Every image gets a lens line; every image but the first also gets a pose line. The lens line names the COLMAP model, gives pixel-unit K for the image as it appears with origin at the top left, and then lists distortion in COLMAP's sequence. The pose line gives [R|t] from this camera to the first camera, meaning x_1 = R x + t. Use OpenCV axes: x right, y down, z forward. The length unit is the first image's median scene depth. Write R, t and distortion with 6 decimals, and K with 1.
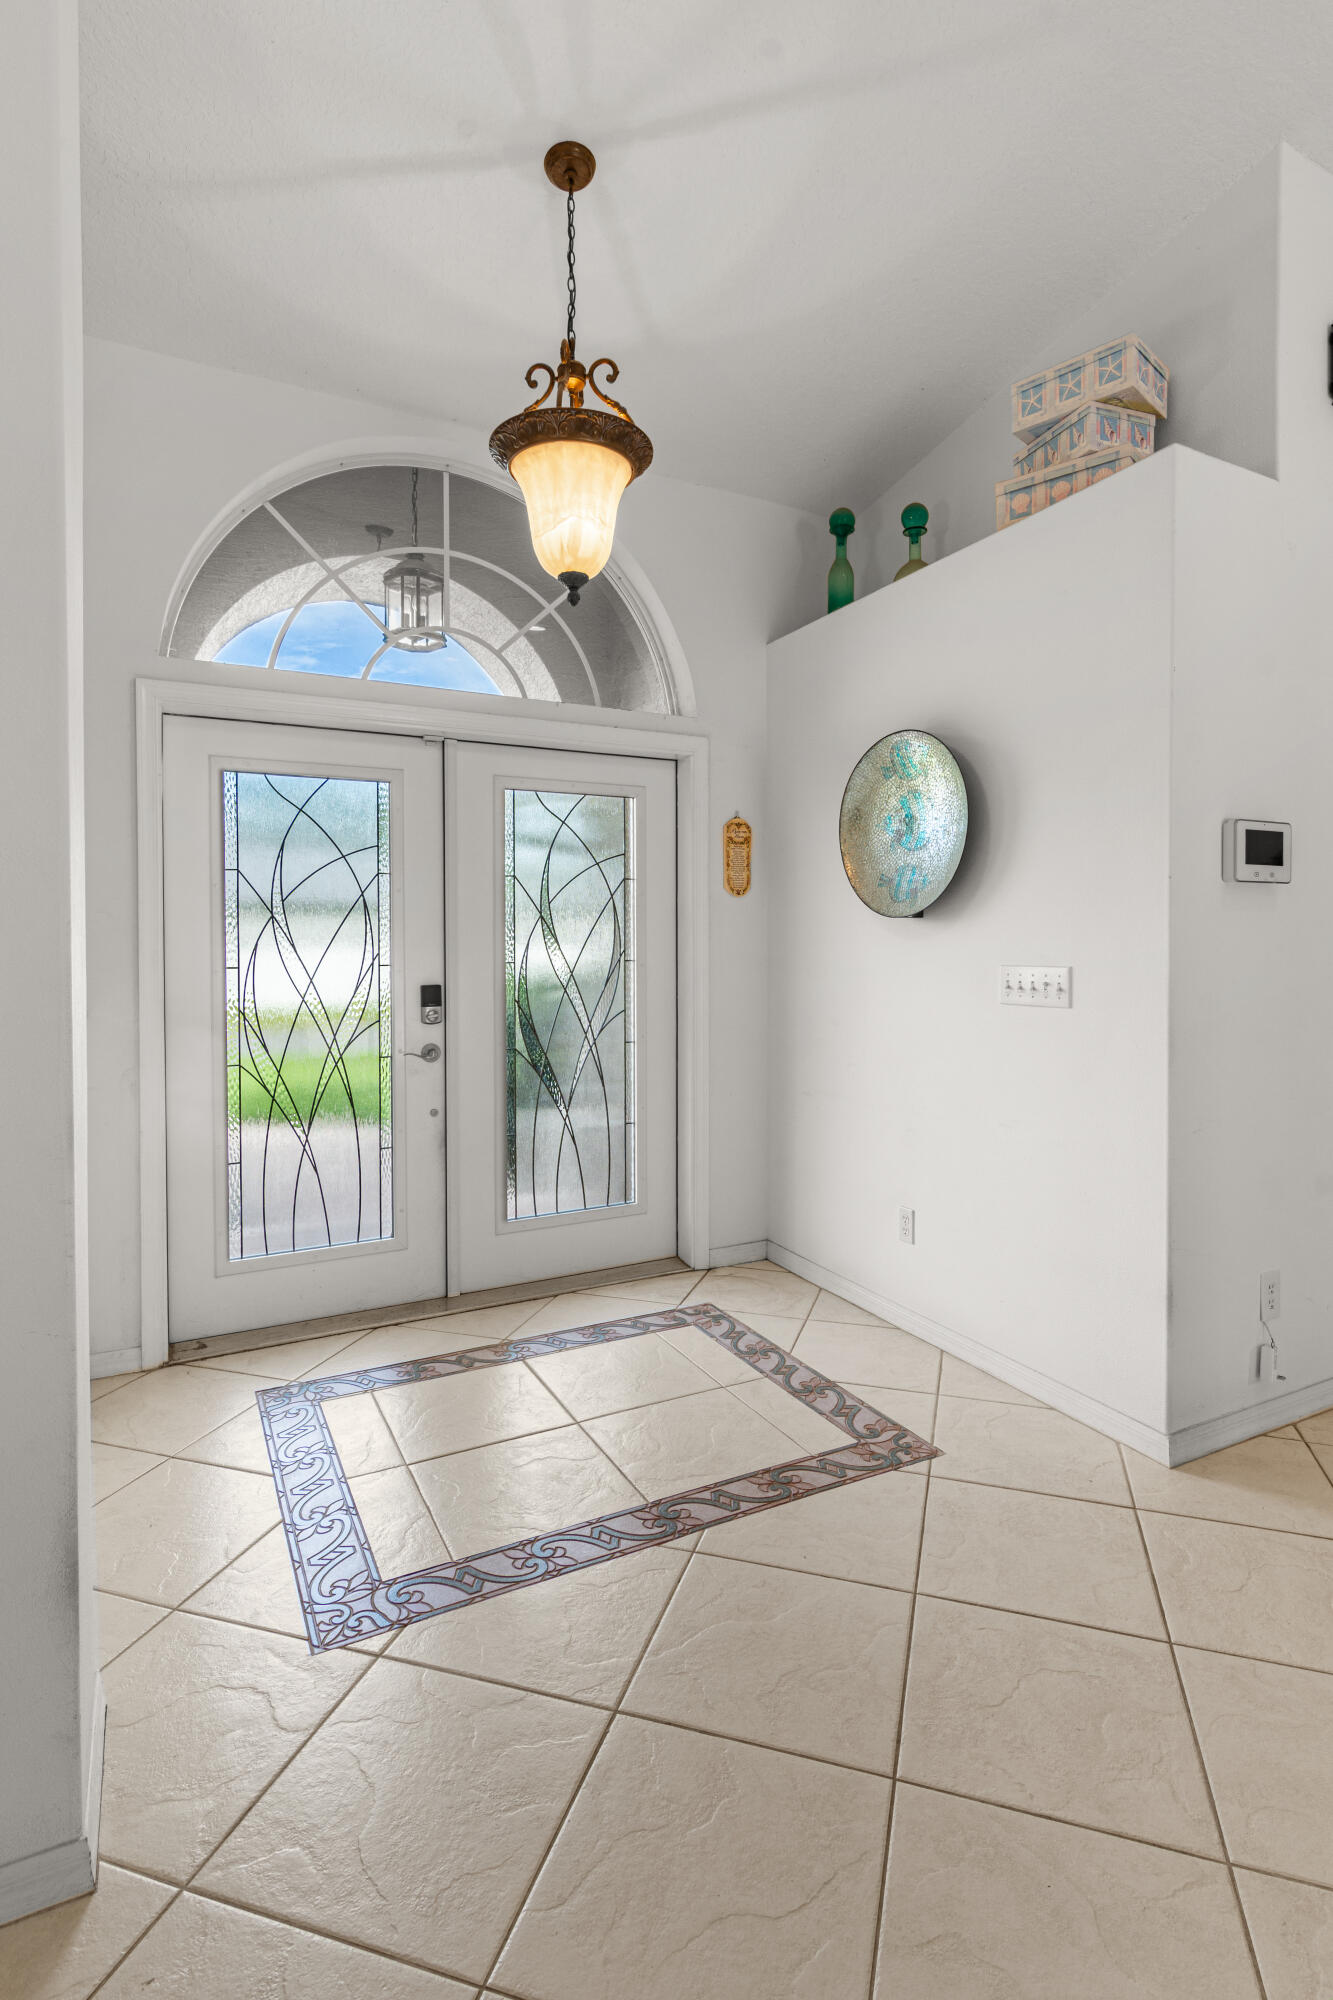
lens RADIAL K [[976.8, 0, 663.7], [0, 976.8, 969.2], [0, 0, 1]] dist [-0.001479, 0.000409]
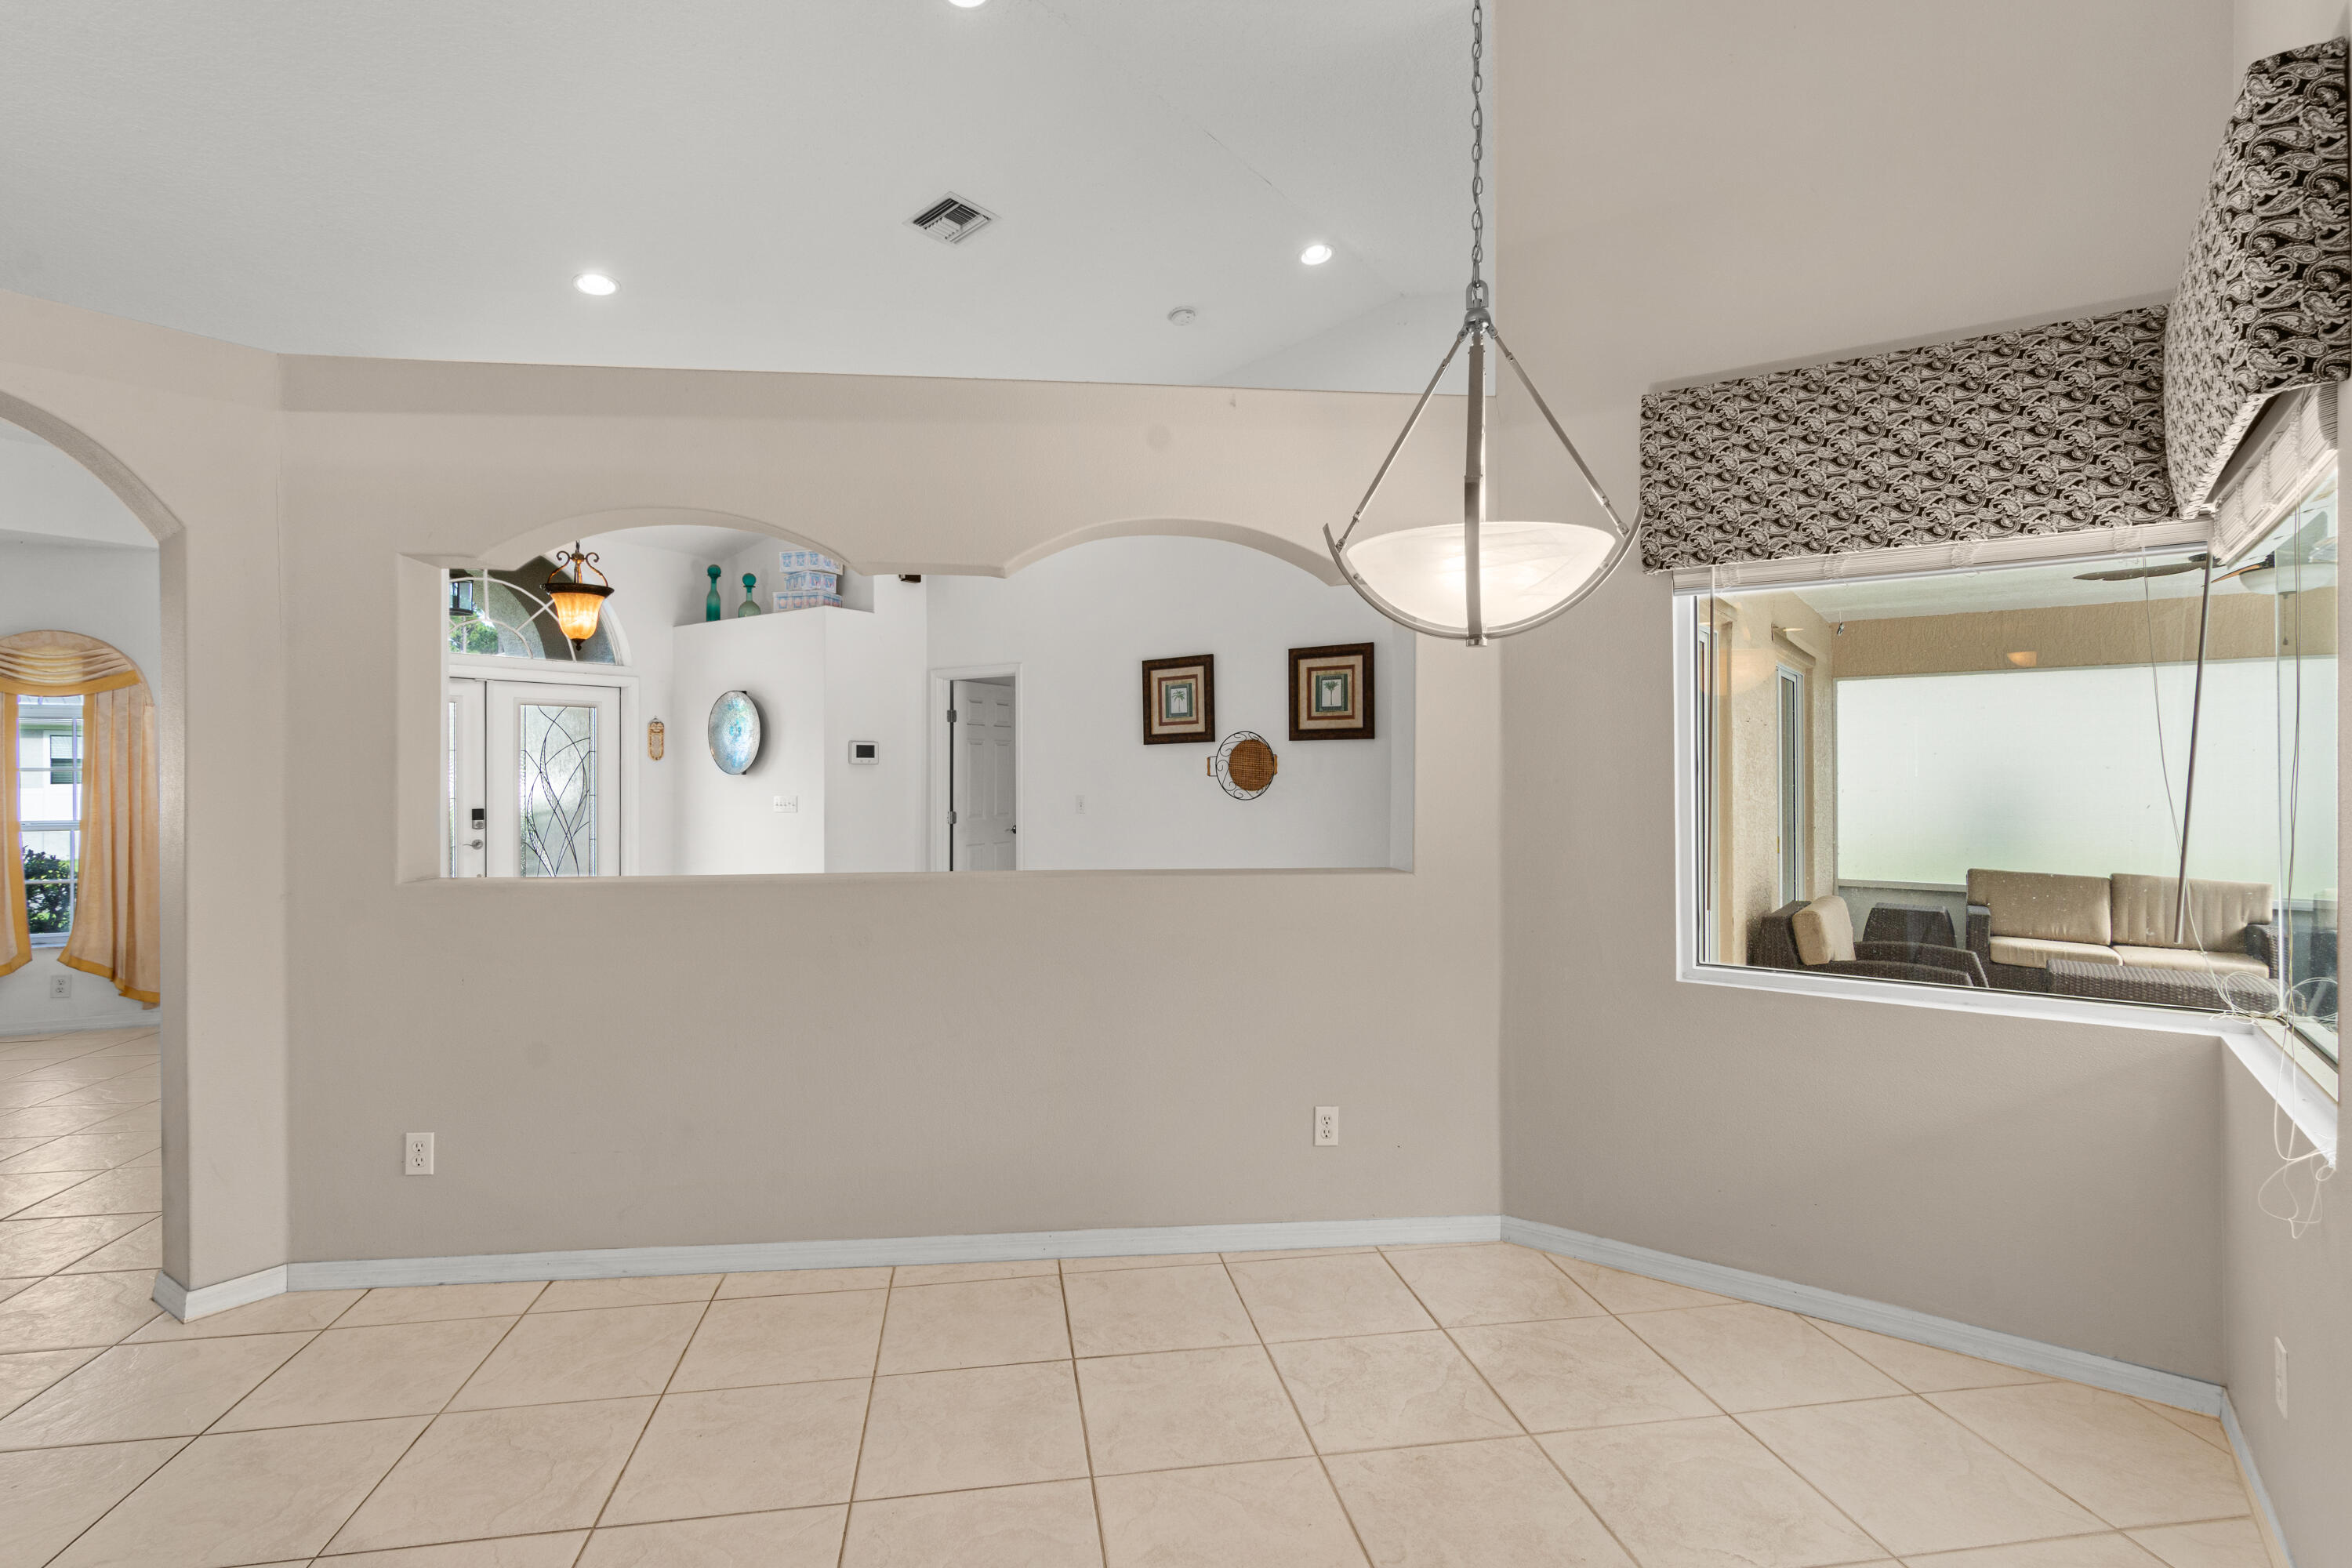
lens RADIAL K [[1148.7, 0, 1178.0], [0, 1148.7, 774.2], [0, 0, 1]] dist [-0.001479, 0.000409]
pose [[0.886005, 0.002173, 0.463670, -0.067824], [0.011731, 0.999564, -0.027100, 0.025941], [-0.463527, 0.029451, 0.885593, -1.630528]]
